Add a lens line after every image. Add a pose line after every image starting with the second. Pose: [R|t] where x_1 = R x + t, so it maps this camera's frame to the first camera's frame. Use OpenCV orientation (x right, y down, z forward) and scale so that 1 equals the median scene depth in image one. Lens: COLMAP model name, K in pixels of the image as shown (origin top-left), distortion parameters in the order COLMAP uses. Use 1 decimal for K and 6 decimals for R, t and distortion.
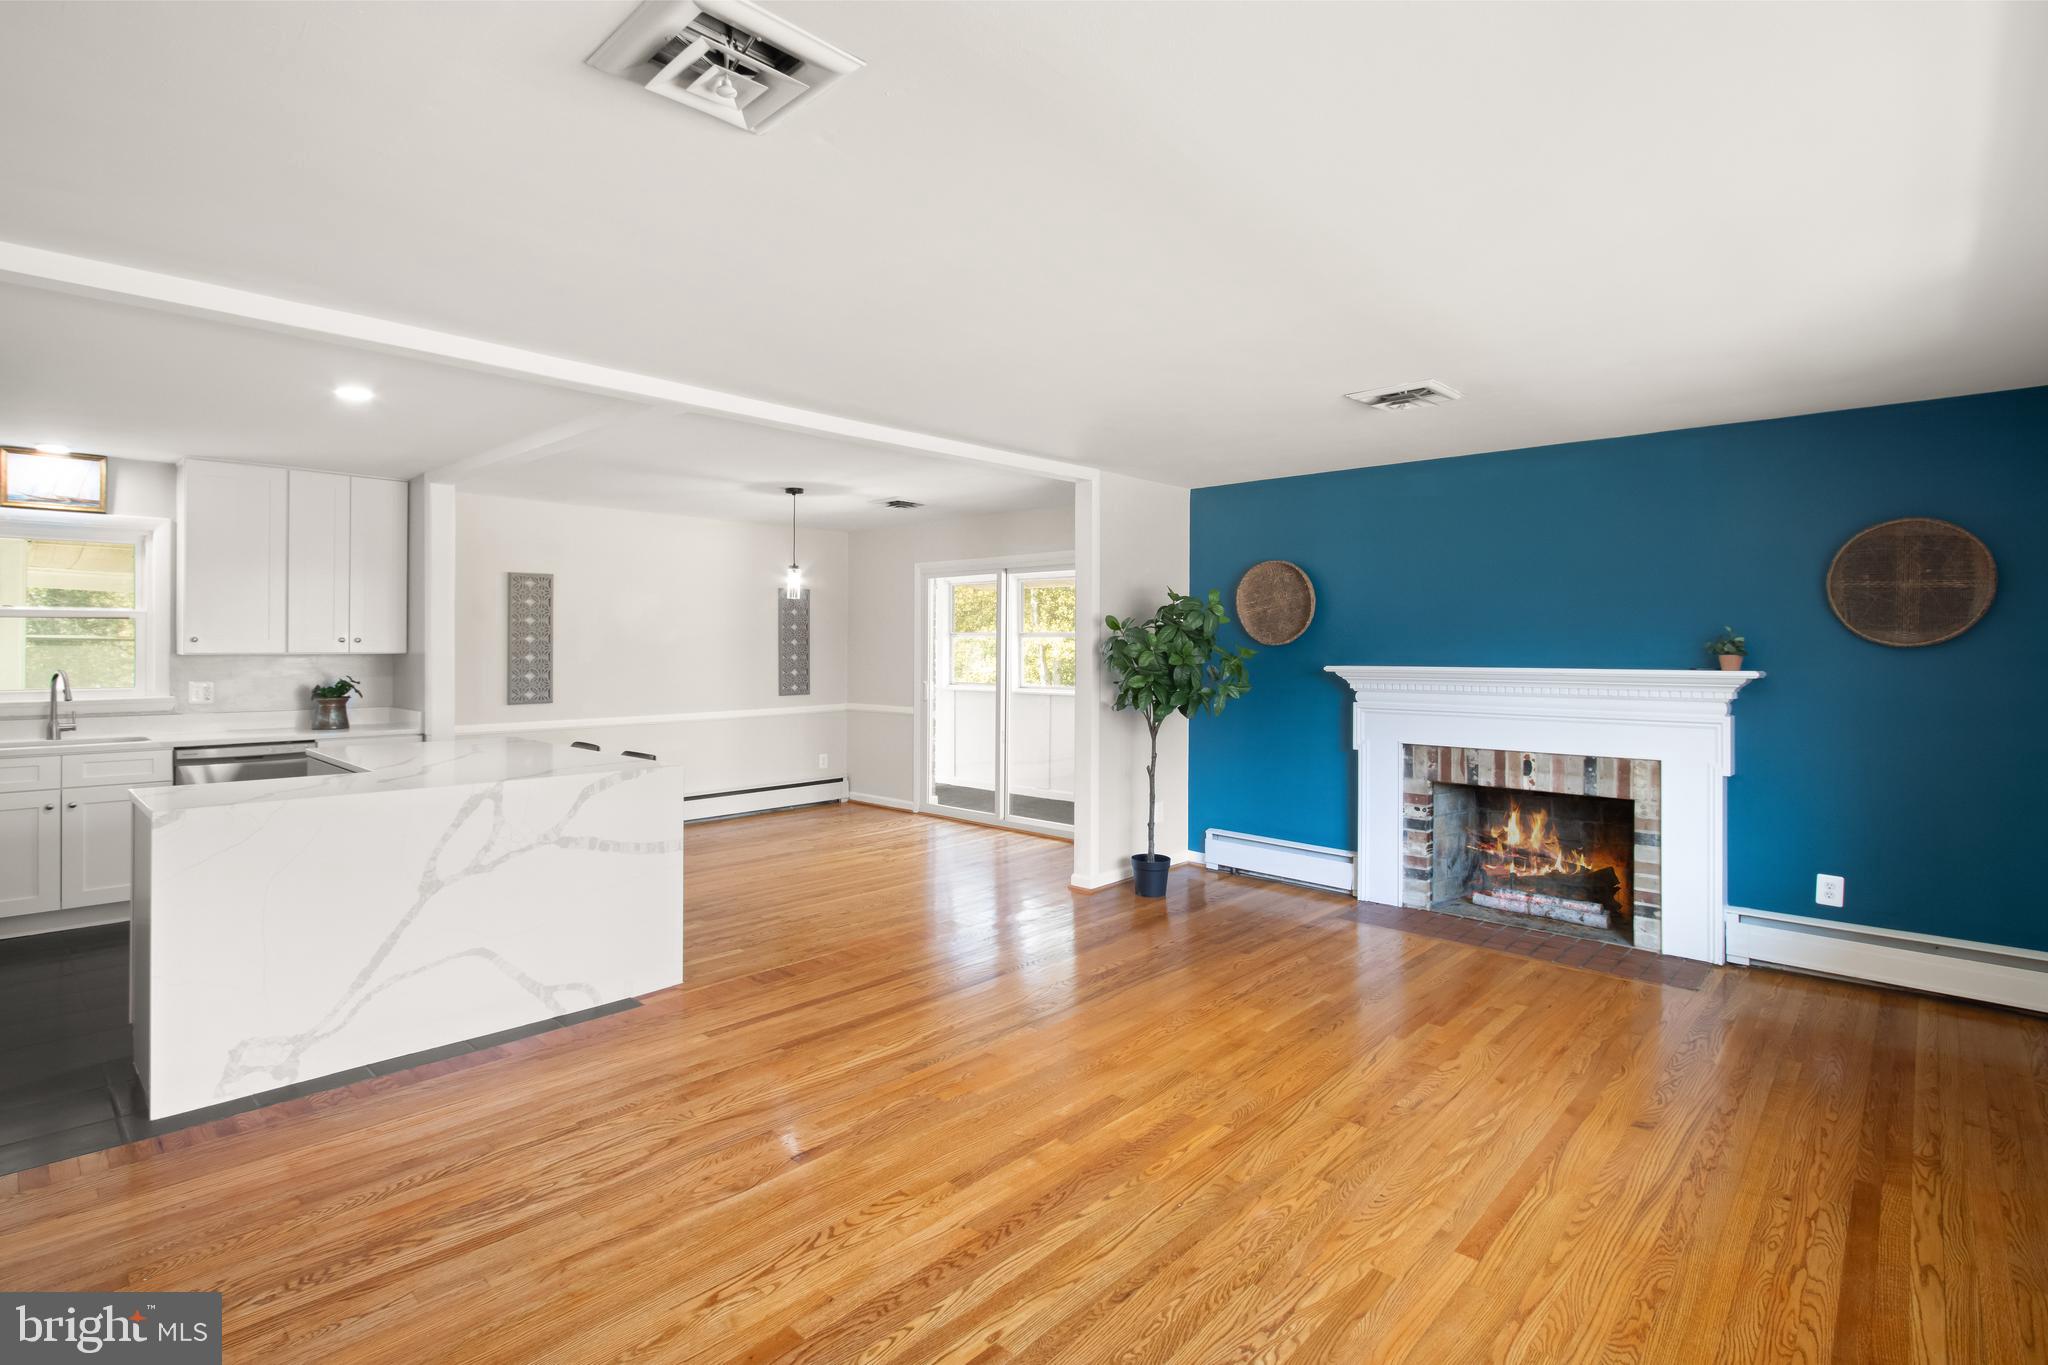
lens RADIAL K [[969.0, 0, 1026.4], [0, 969.0, 655.2], [0, 0, 1]] dist [-0.017234, 0.000329]
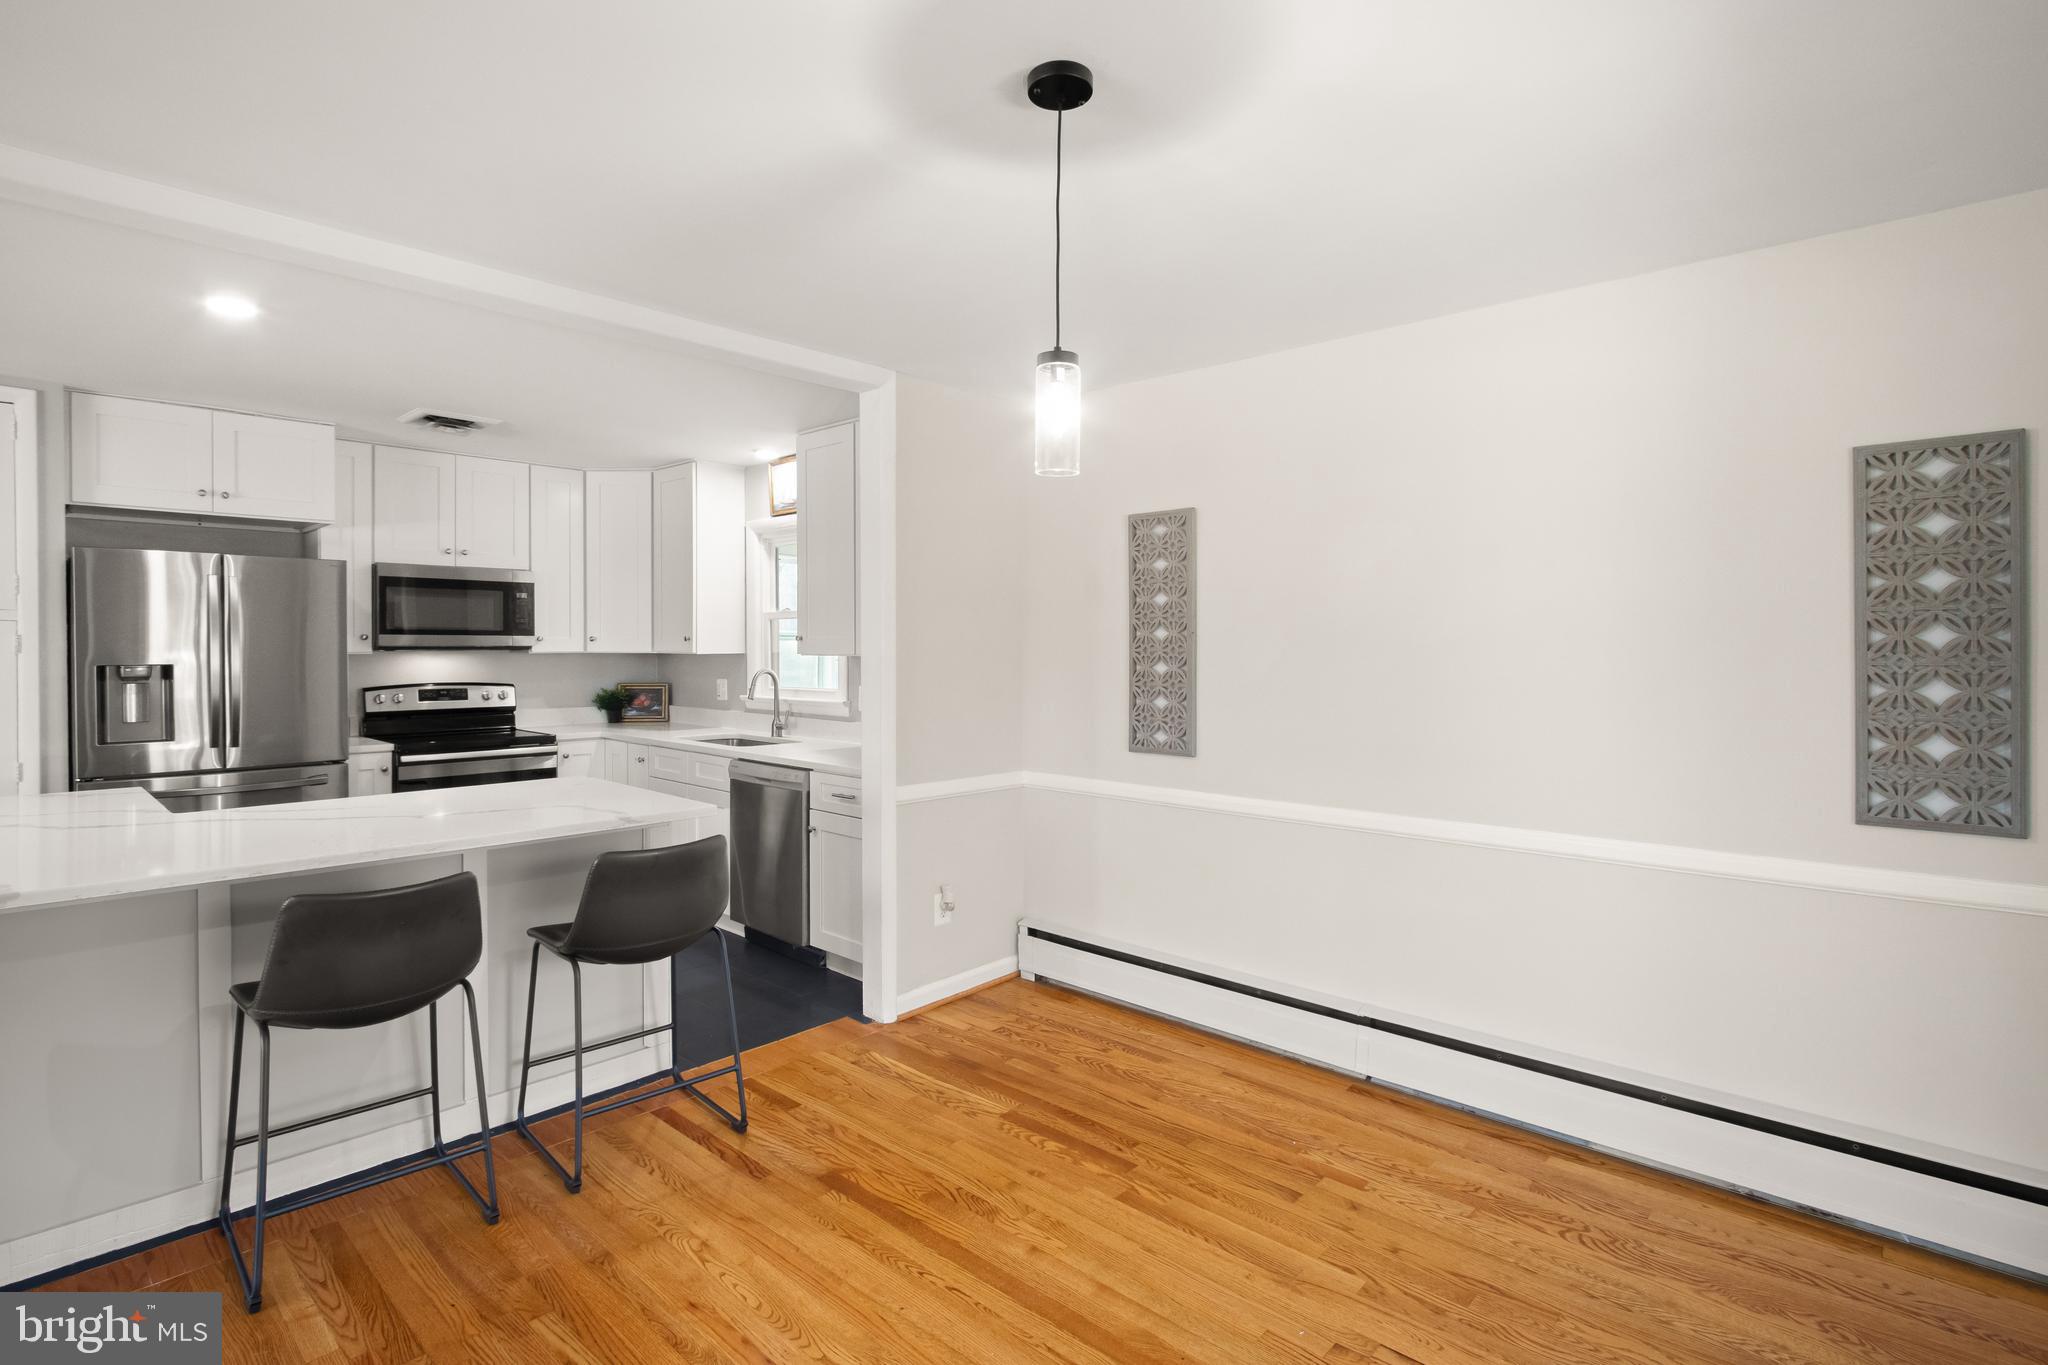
lens RADIAL K [[969.0, 0, 1026.4], [0, 969.0, 655.2], [0, 0, 1]] dist [-0.017234, 0.000329]
pose [[0.019087, 0.008945, -0.999778, 0.032691], [-0.013456, 0.999872, 0.008689, -0.010150], [0.999727, 0.013287, 0.019205, 1.069689]]
